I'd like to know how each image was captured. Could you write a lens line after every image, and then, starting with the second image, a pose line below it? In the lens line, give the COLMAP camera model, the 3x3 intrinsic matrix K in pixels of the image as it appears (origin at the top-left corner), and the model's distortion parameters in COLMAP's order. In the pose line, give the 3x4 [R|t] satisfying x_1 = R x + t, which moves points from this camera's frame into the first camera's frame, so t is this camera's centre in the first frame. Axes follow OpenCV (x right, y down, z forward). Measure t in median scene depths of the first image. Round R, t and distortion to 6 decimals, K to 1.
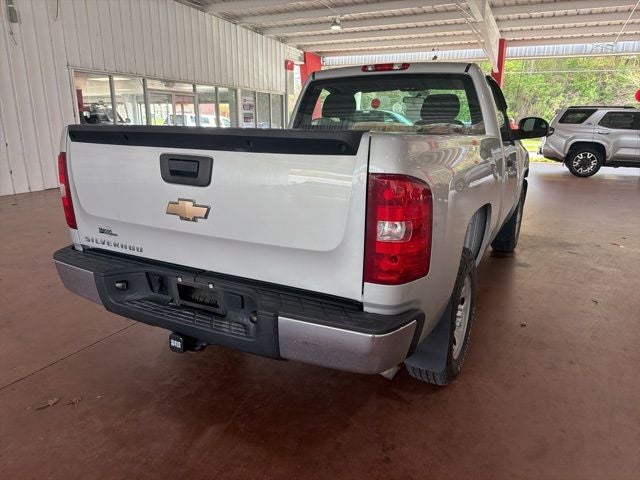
lens RADIAL K [[452.4, 0, 318.7], [0, 452.4, 245.7], [0, 0, 1]] dist [0.032873, -0.040857]
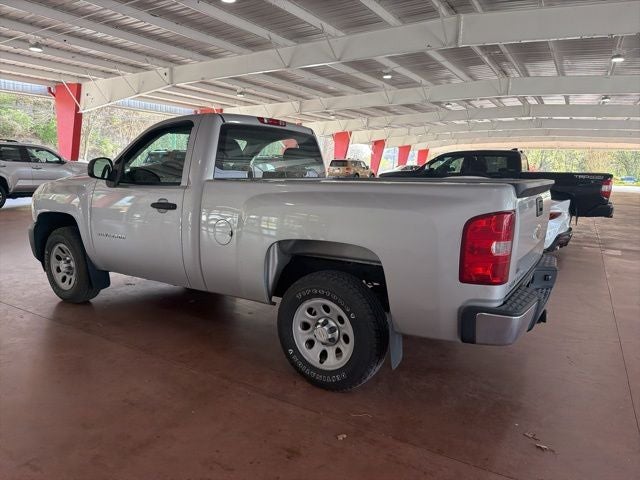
lens RADIAL K [[452.4, 0, 316.3], [0, 452.4, 237.9], [0, 0, 1]] dist [0.032873, -0.040857]
pose [[0.082888, -0.165954, 0.982644, -0.997914], [0.235088, 0.961465, 0.142547, -0.242958], [-0.968433, 0.219192, 0.118708, 0.806191]]
